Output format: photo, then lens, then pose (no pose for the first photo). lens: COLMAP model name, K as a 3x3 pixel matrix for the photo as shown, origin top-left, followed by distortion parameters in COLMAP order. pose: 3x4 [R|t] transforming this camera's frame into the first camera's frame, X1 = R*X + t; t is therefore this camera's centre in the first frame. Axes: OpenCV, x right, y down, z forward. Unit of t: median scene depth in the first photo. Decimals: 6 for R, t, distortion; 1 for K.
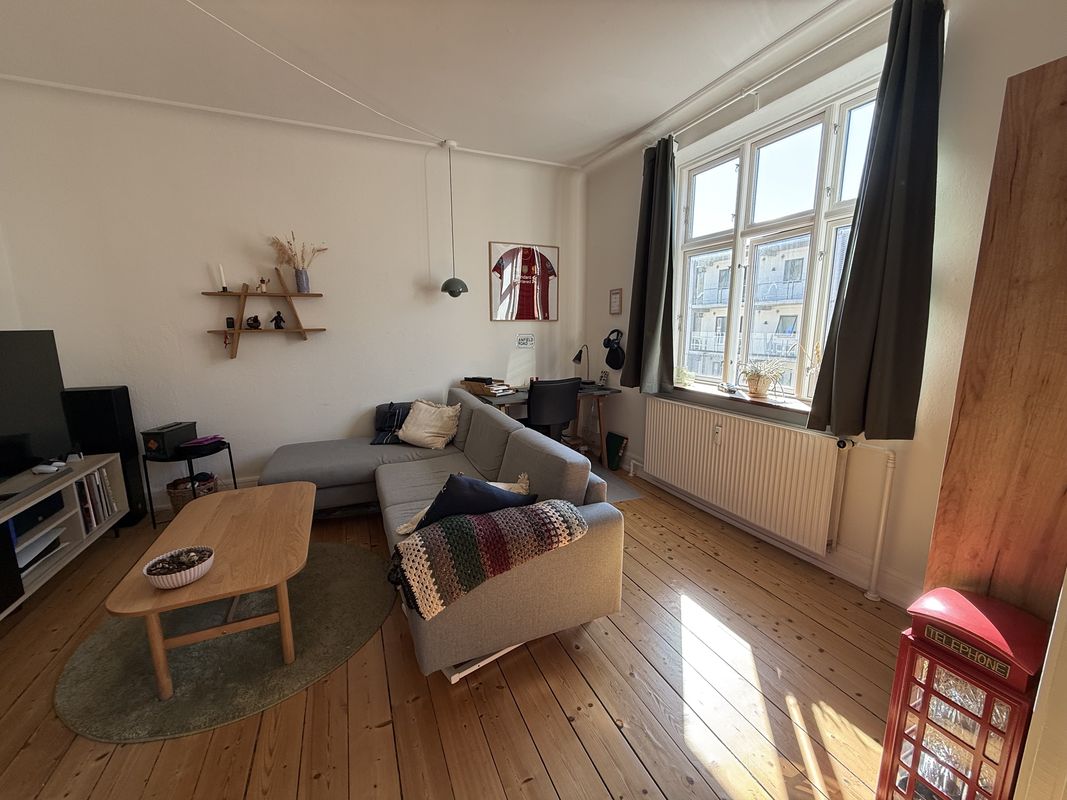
lens RADIAL K [[423.9, 0, 529.9], [0, 423.9, 400.6], [0, 0, 1]] dist [0.000245, -0.000601]
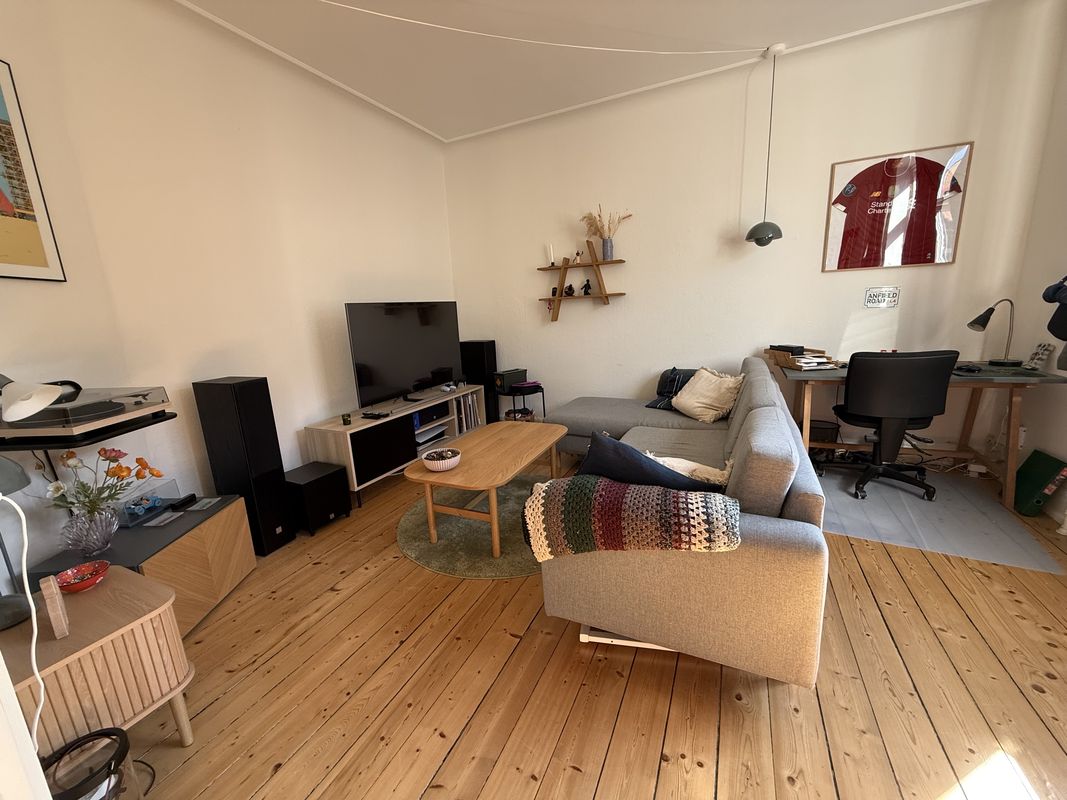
lens RADIAL K [[423.9, 0, 529.9], [0, 423.9, 400.6], [0, 0, 1]] dist [0.000245, -0.000601]
pose [[0.655392, 0.134021, -0.743303, 0.209820], [-0.086981, 0.990976, 0.101984, 0.010736], [0.750264, -0.002186, 0.661135, 0.135007]]
